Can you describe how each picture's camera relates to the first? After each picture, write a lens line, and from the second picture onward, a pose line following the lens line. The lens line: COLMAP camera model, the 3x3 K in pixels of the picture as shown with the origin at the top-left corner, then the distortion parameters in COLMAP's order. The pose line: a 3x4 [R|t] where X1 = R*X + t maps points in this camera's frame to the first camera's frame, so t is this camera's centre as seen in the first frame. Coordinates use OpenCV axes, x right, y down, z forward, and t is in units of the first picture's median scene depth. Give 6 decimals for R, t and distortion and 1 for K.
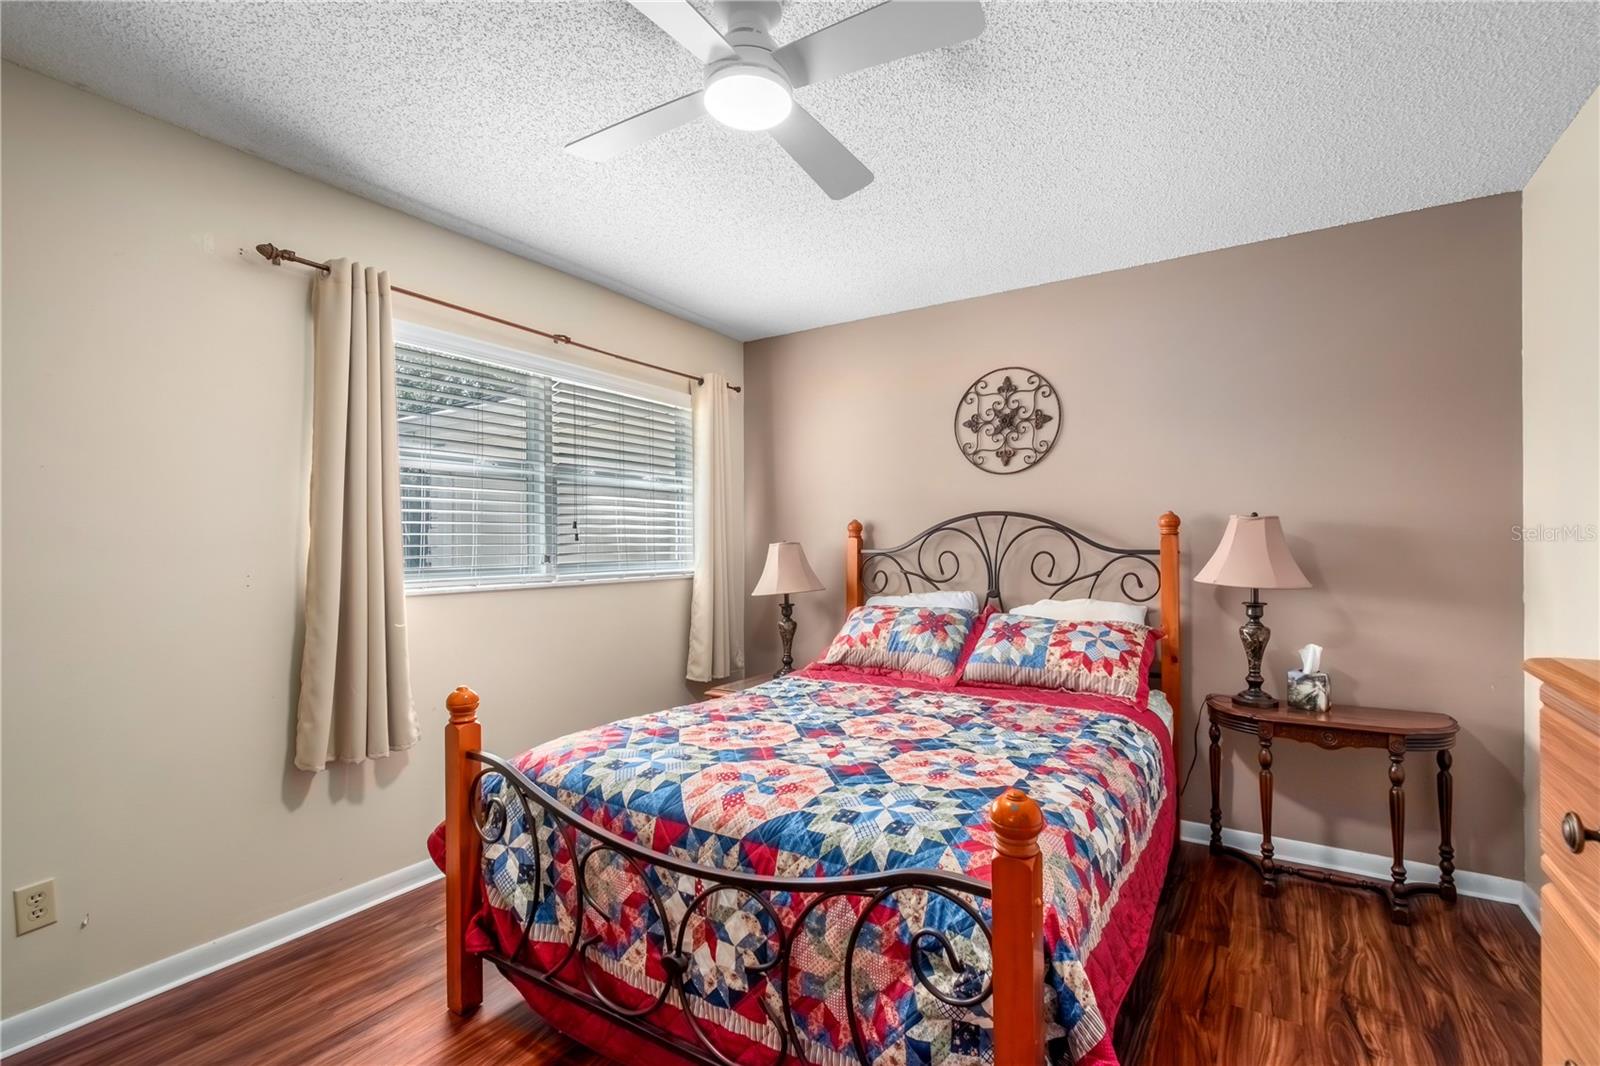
lens RADIAL K [[719.2, 0, 815.6], [0, 719.2, 545.1], [0, 0, 1]] dist [0.001566, 0.000557]
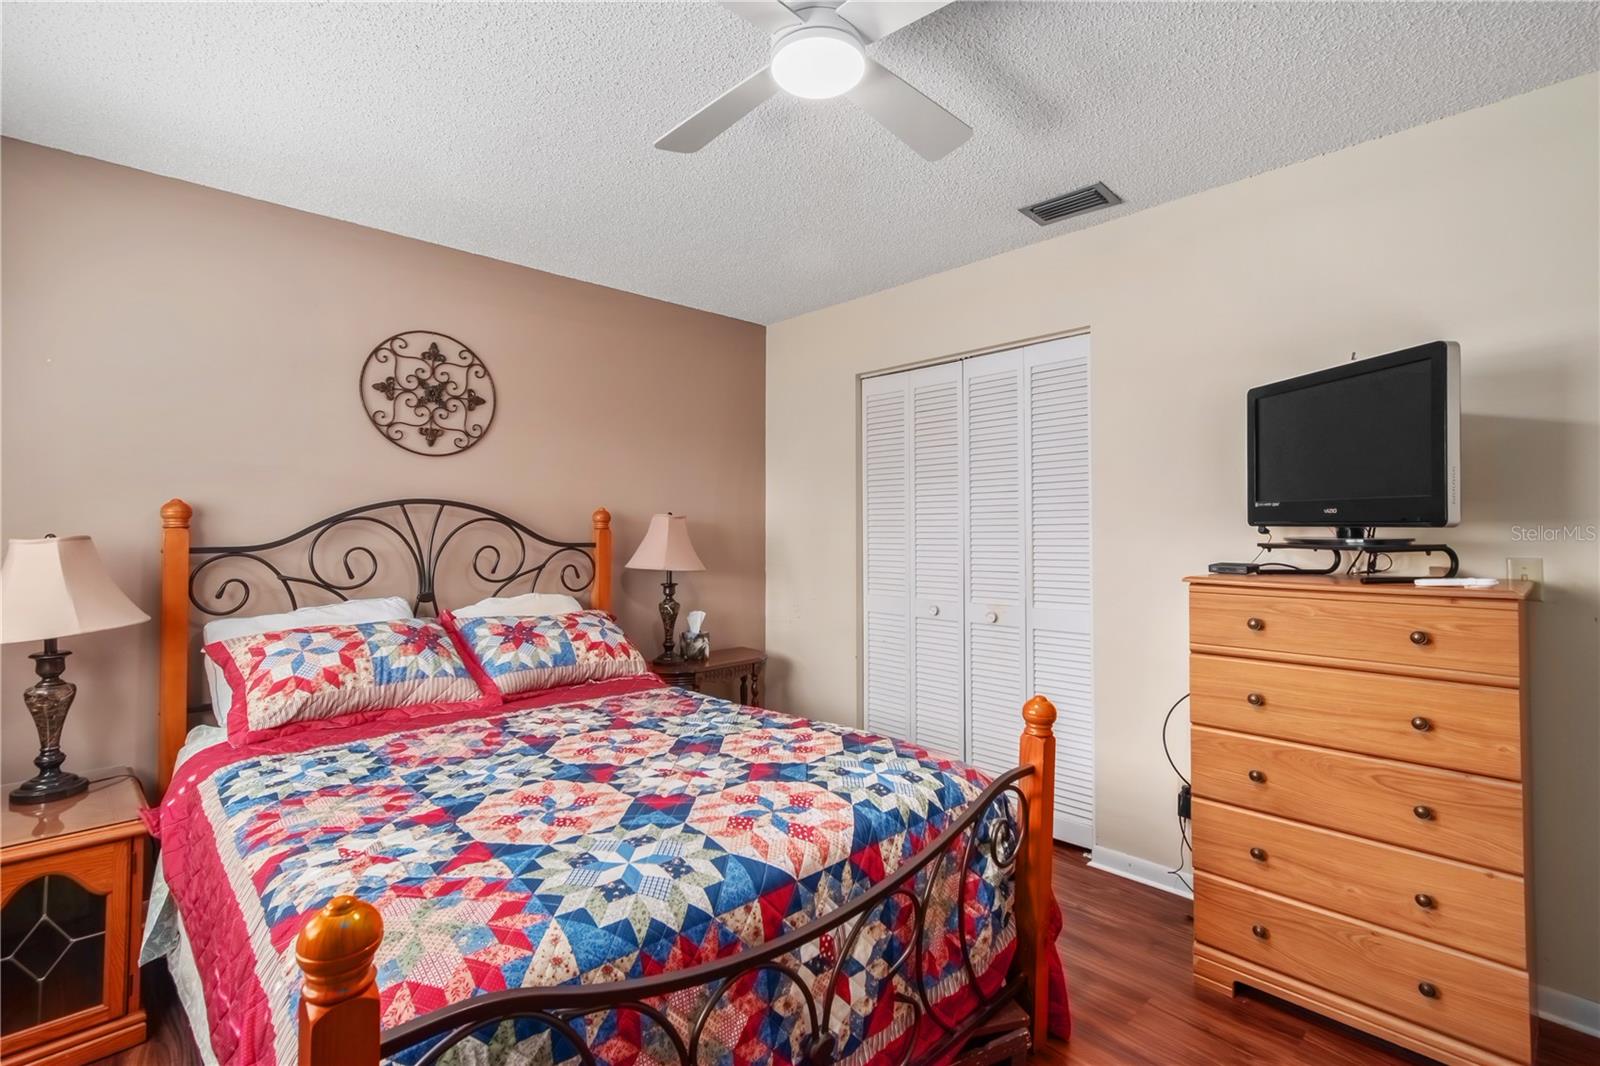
lens RADIAL K [[719.2, 0, 811.0], [0, 719.2, 517.6], [0, 0, 1]] dist [0.001566, 0.000557]
pose [[0.255838, 0.023344, 0.966438, -0.576364], [0.003159, 0.999683, -0.024984, -0.003774], [-0.966715, 0.009445, 0.255683, 0.452305]]
